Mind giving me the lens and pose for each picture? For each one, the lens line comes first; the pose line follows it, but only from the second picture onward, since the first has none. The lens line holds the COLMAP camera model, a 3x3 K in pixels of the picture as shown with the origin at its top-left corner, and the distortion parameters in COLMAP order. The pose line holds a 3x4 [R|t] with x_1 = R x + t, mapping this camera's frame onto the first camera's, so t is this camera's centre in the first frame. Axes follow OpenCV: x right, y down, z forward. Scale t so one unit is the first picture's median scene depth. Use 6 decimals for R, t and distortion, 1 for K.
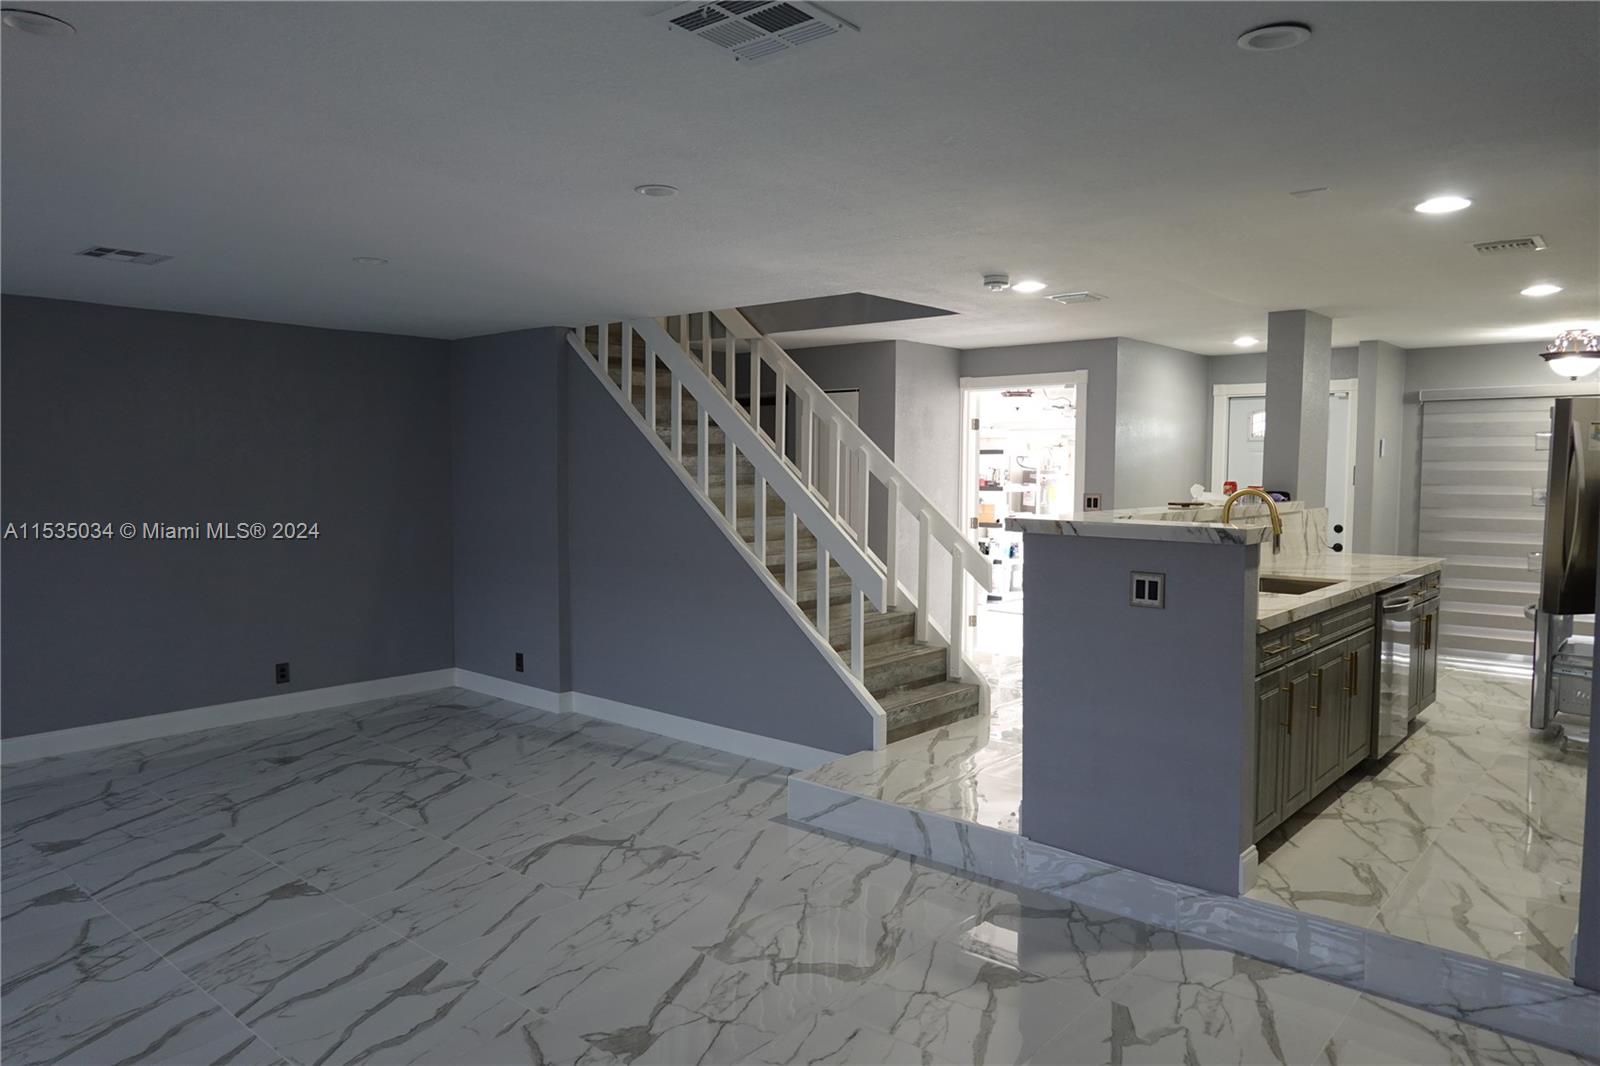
lens RADIAL K [[1068.8, 0, 800.0], [0, 1068.8, 533.0], [0, 0, 1]] dist [-0.000065, 0.004029]
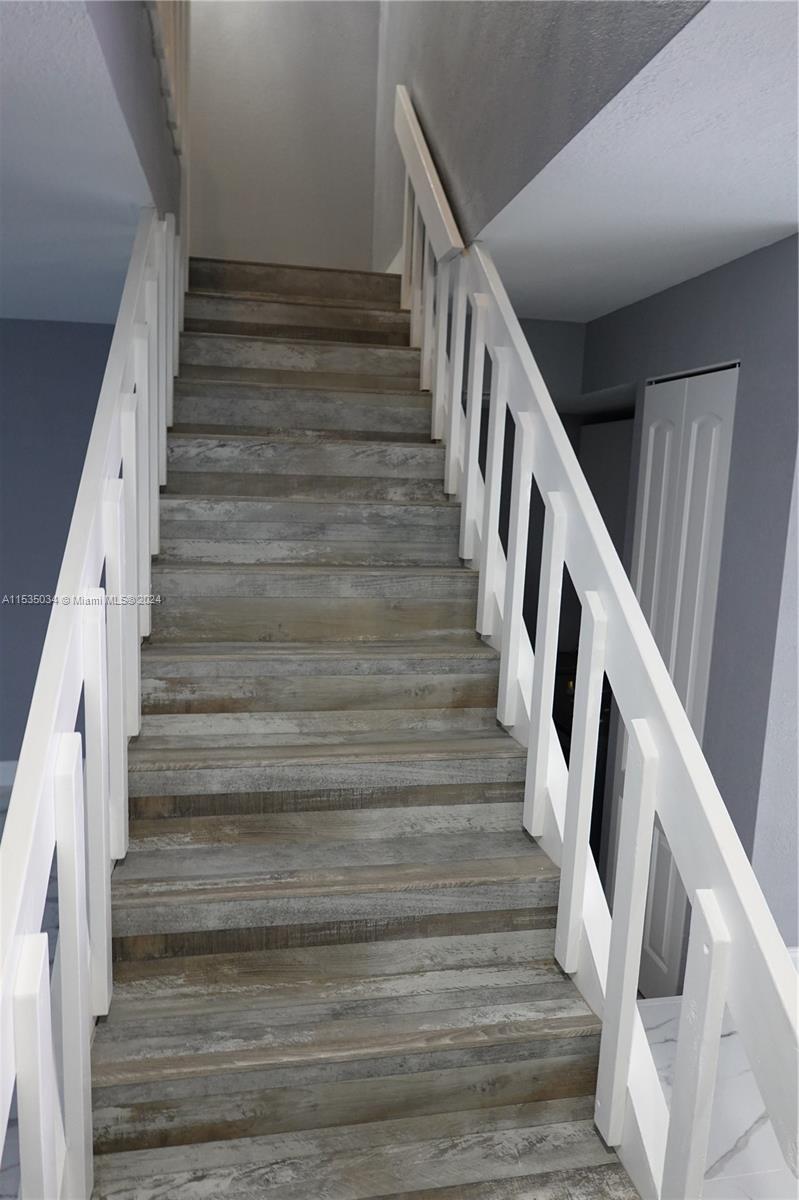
lens RADIAL K [[801.6, 0, 395.7], [0, 801.6, 585.7], [0, 0, 1]] dist [-0.000065, 0.004029]
pose [[0.788225, 0.108771, -0.605698, 0.160550], [-0.073964, 0.993865, 0.082225, -0.060069], [0.610926, -0.020012, 0.791434, 0.663740]]
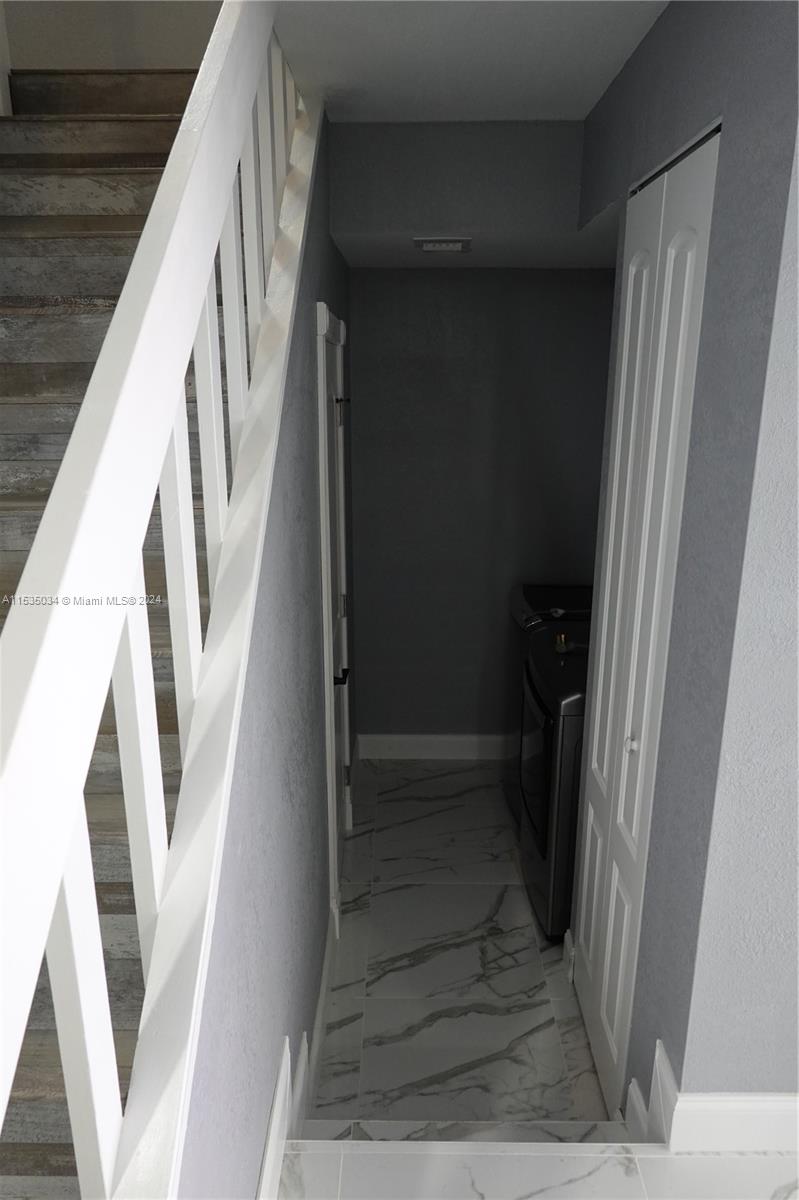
lens RADIAL K [[801.6, 0, 395.7], [0, 801.6, 585.7], [0, 0, 1]] dist [-0.000065, 0.004029]
pose [[0.648383, 0.194913, -0.735940, 0.170713], [-0.043386, 0.974560, 0.219888, -0.068343], [0.760077, -0.110642, 0.640345, 0.831316]]
